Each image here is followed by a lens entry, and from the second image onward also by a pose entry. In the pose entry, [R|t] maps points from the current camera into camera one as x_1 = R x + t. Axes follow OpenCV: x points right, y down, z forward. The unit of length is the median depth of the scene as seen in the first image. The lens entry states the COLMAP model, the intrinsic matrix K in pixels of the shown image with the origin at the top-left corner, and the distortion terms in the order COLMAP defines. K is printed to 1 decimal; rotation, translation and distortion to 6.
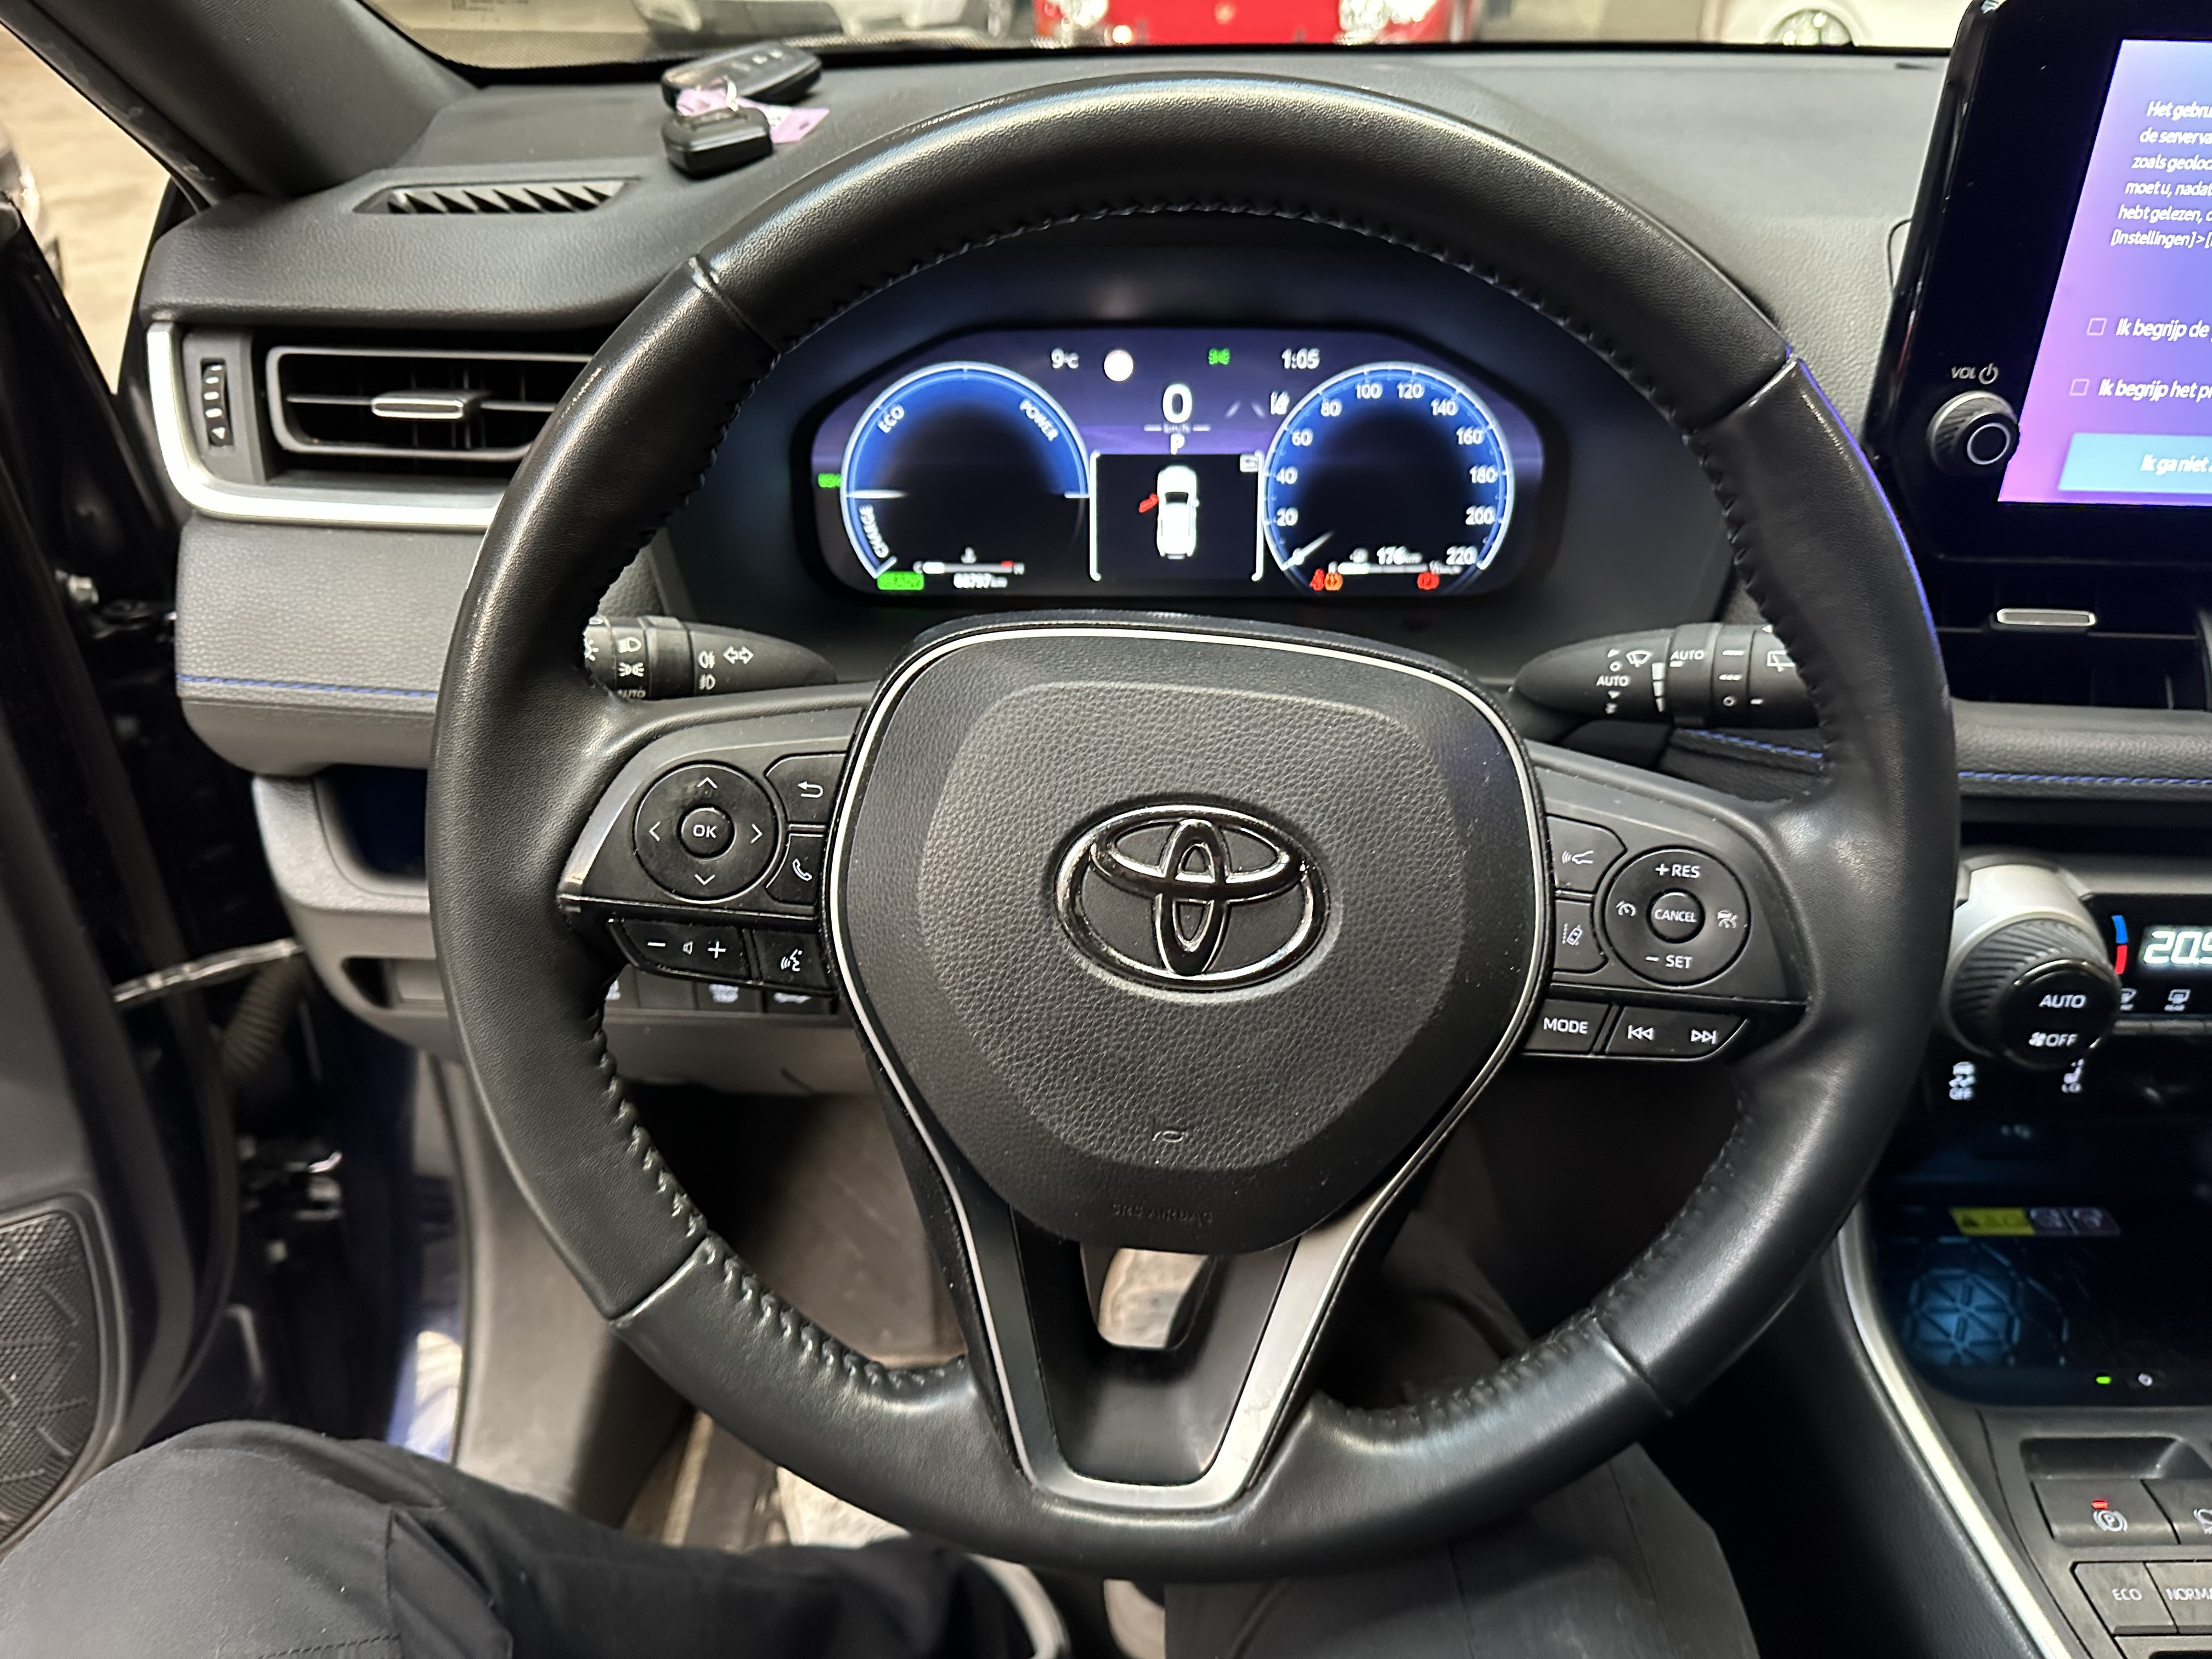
lens RADIAL K [[1566.1, 0, 1099.0], [0, 1566.1, 848.4], [0, 0, 1]] dist [-0.012035, -0.002002]
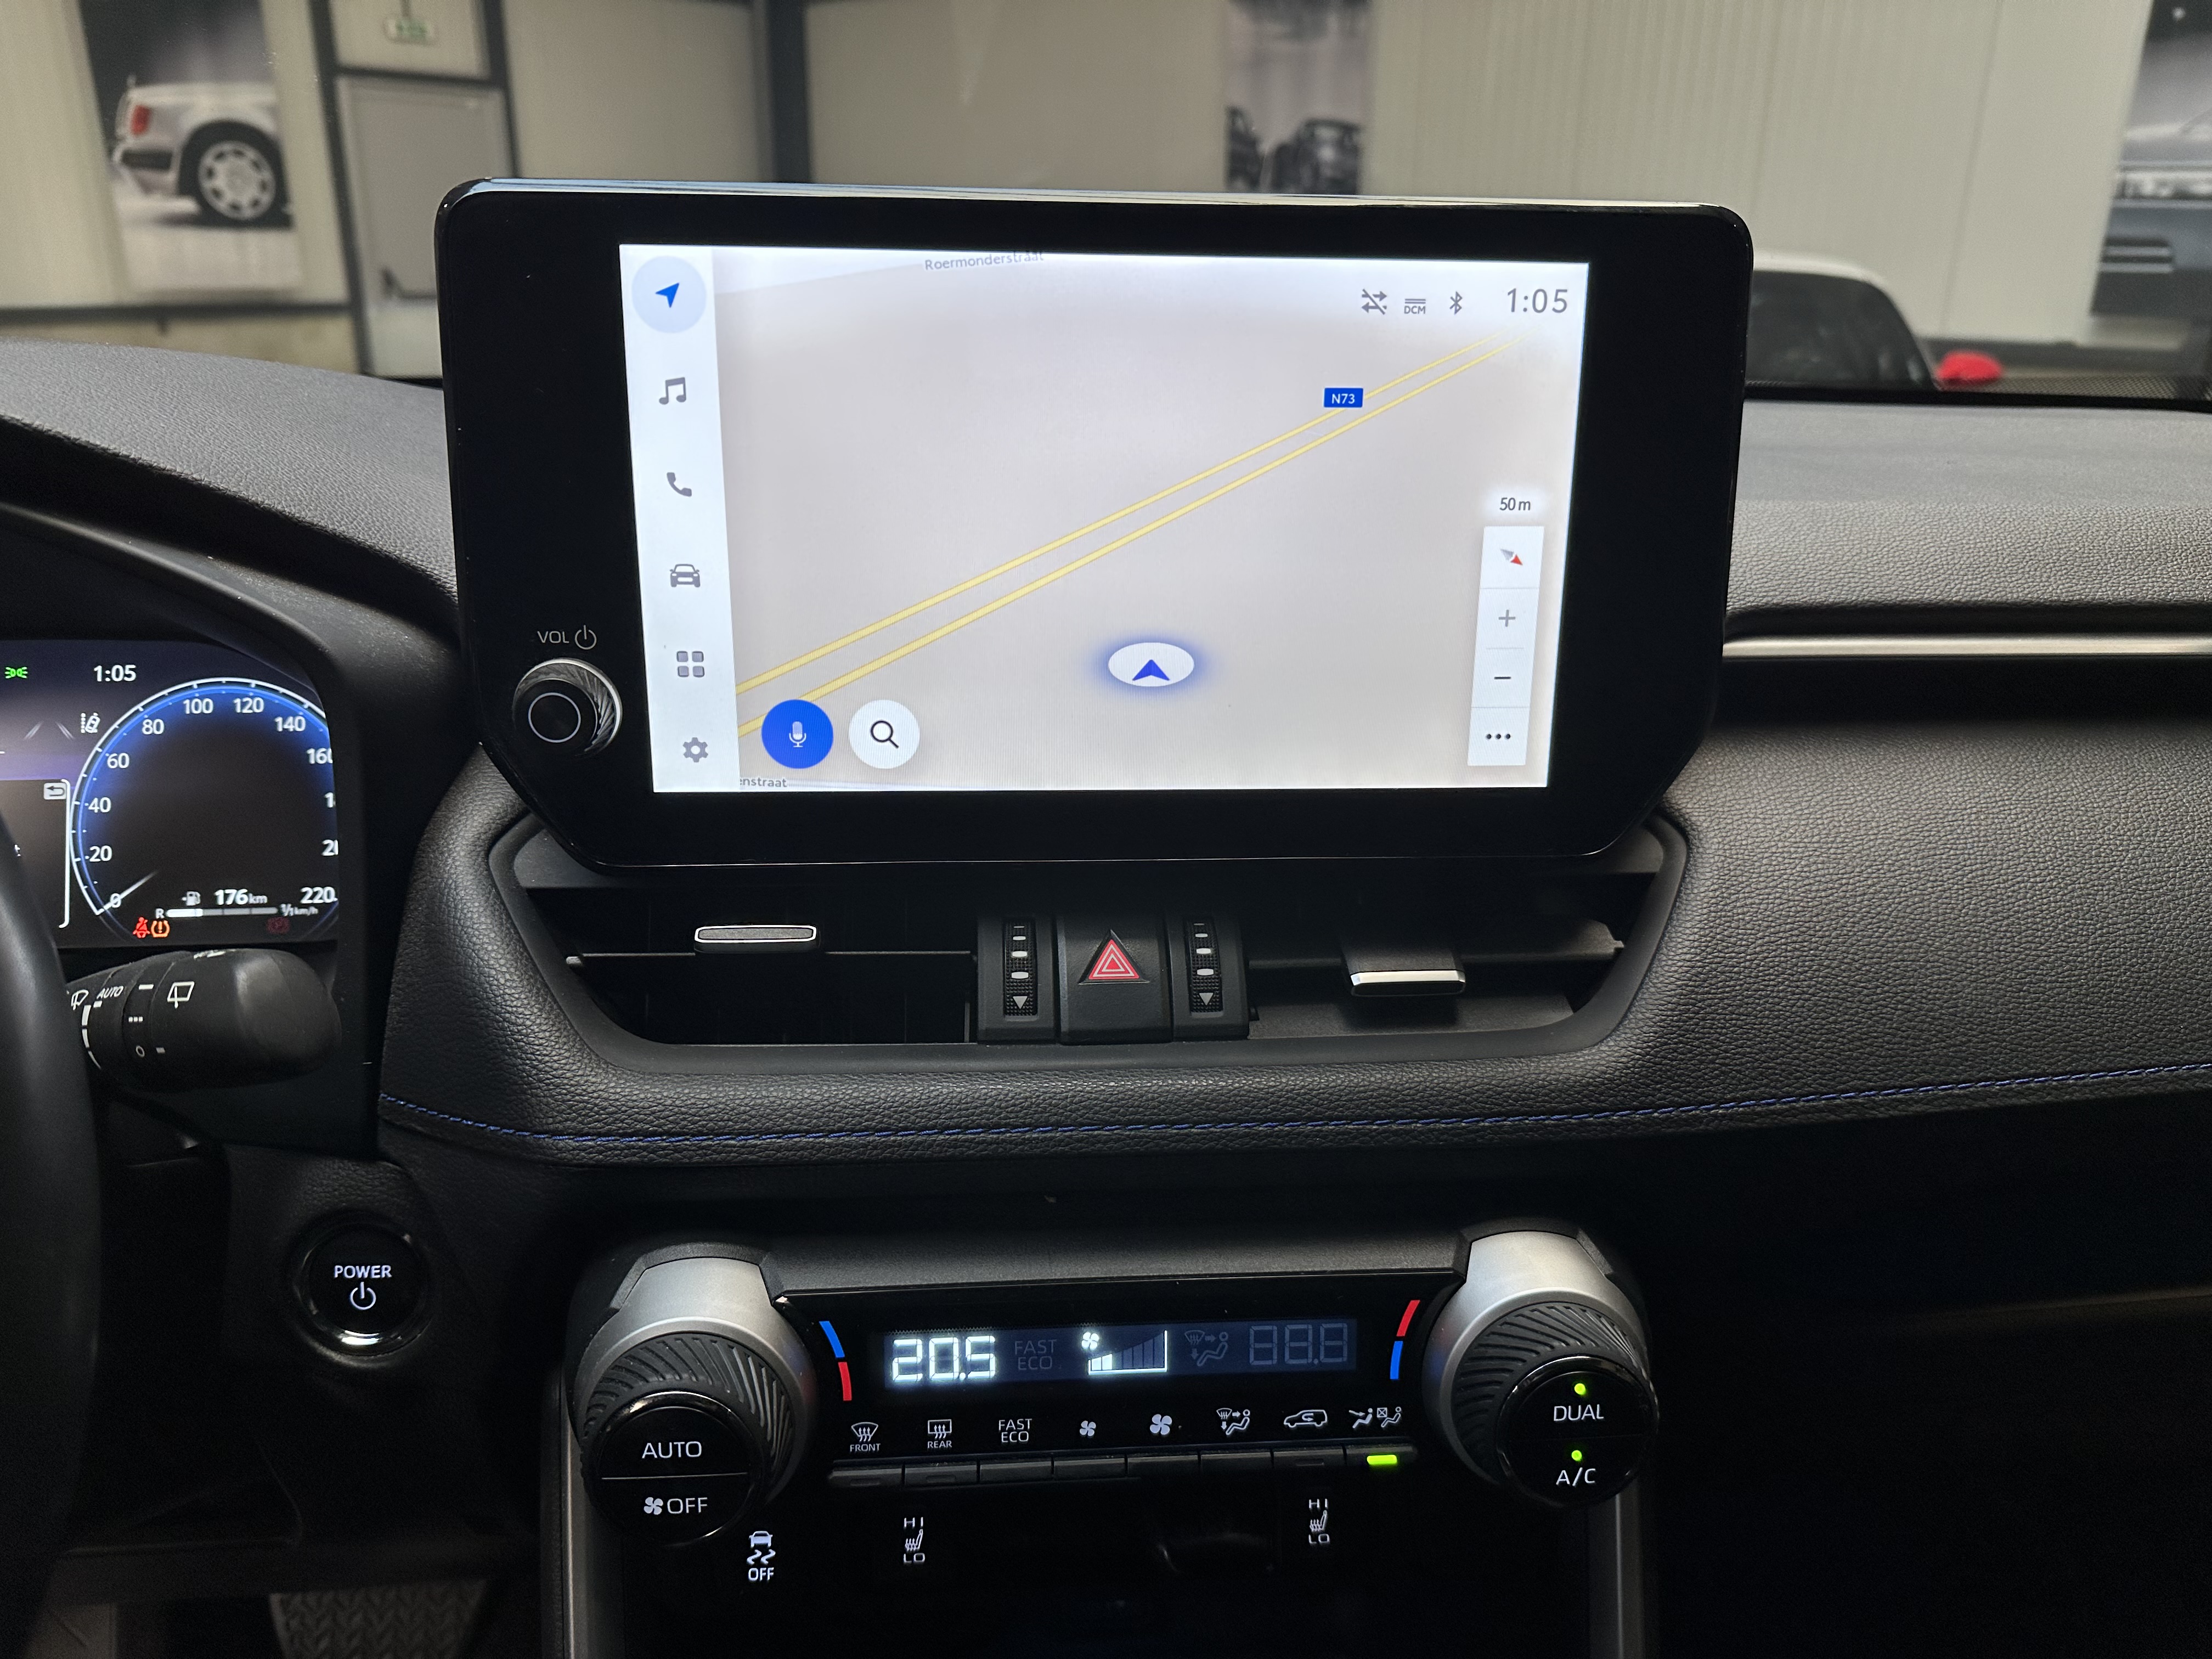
lens RADIAL K [[1566.1, 0, 1106.7], [0, 1566.1, 832.5], [0, 0, 1]] dist [-0.012035, -0.002002]
pose [[0.996205, -0.019736, 0.084772, 0.590453], [0.041284, 0.964569, -0.260580, 0.015305], [-0.076626, 0.263090, 0.961723, 0.163143]]
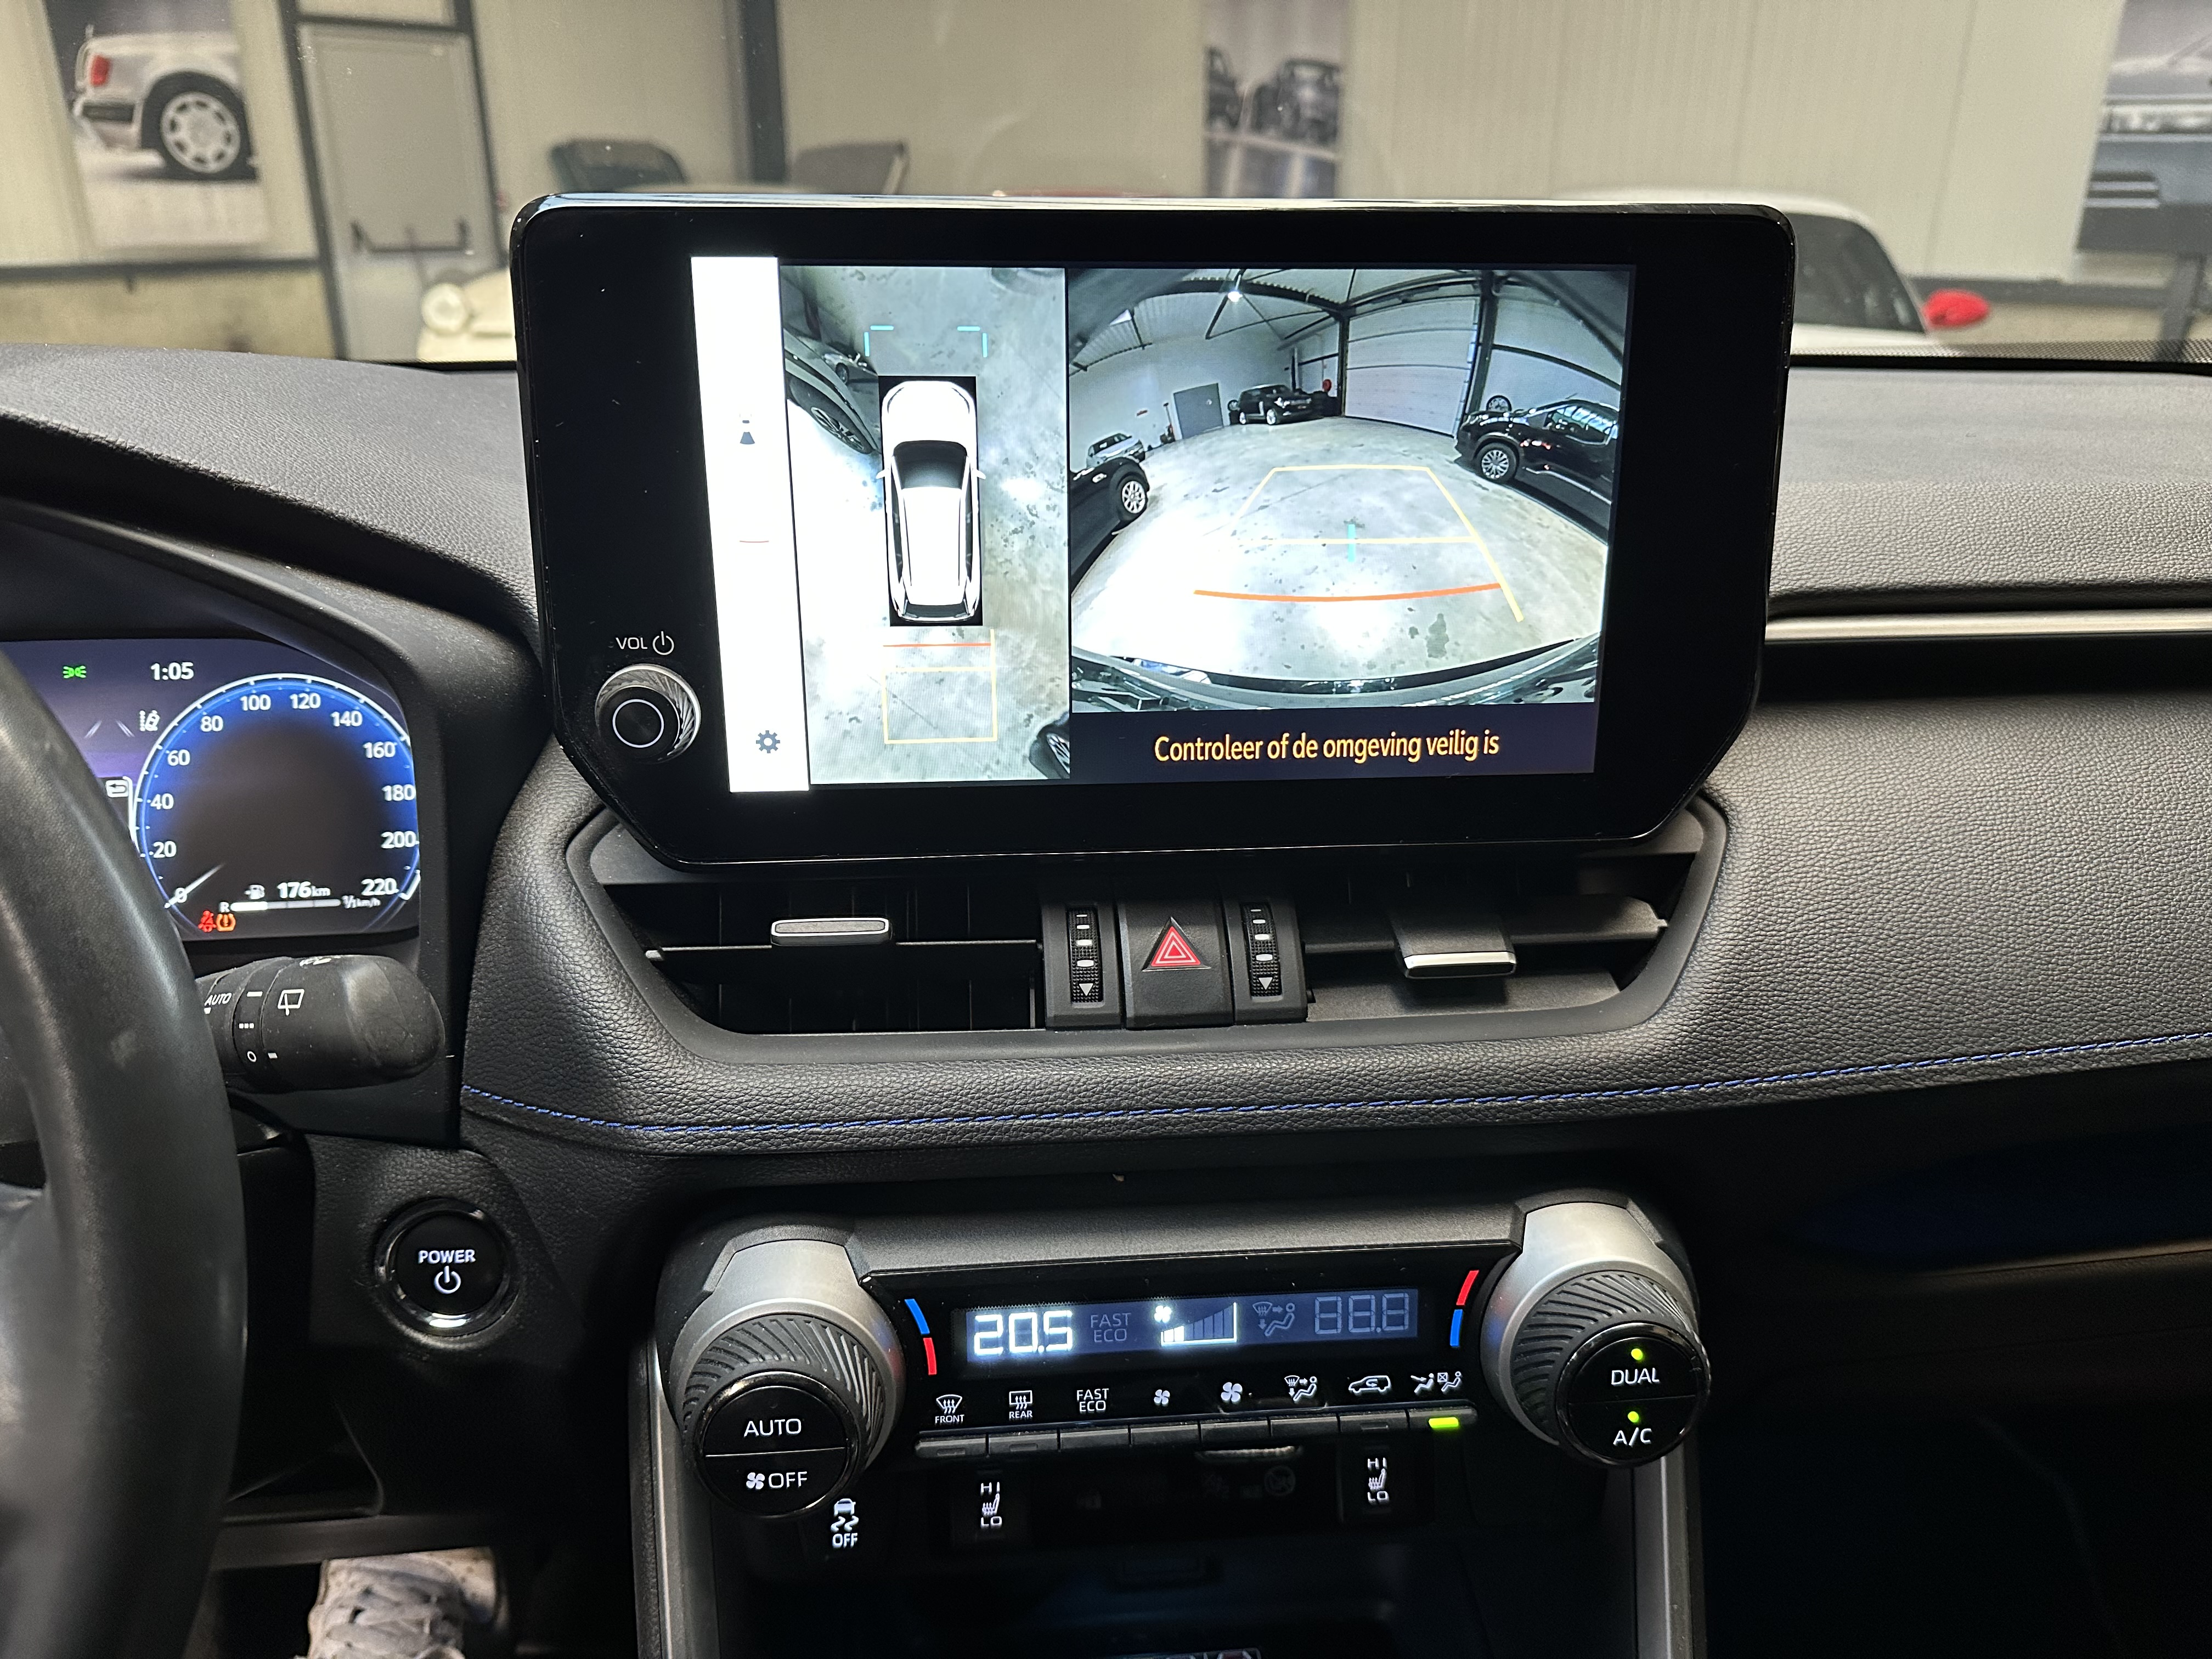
lens RADIAL K [[1566.1, 0, 1104.1], [0, 1566.1, 831.7], [0, 0, 1]] dist [-0.012035, -0.002002]
pose [[0.995121, -0.036135, 0.091809, 0.555997], [0.056472, 0.971627, -0.229679, 0.001140], [-0.080905, 0.233743, 0.968926, 0.142614]]
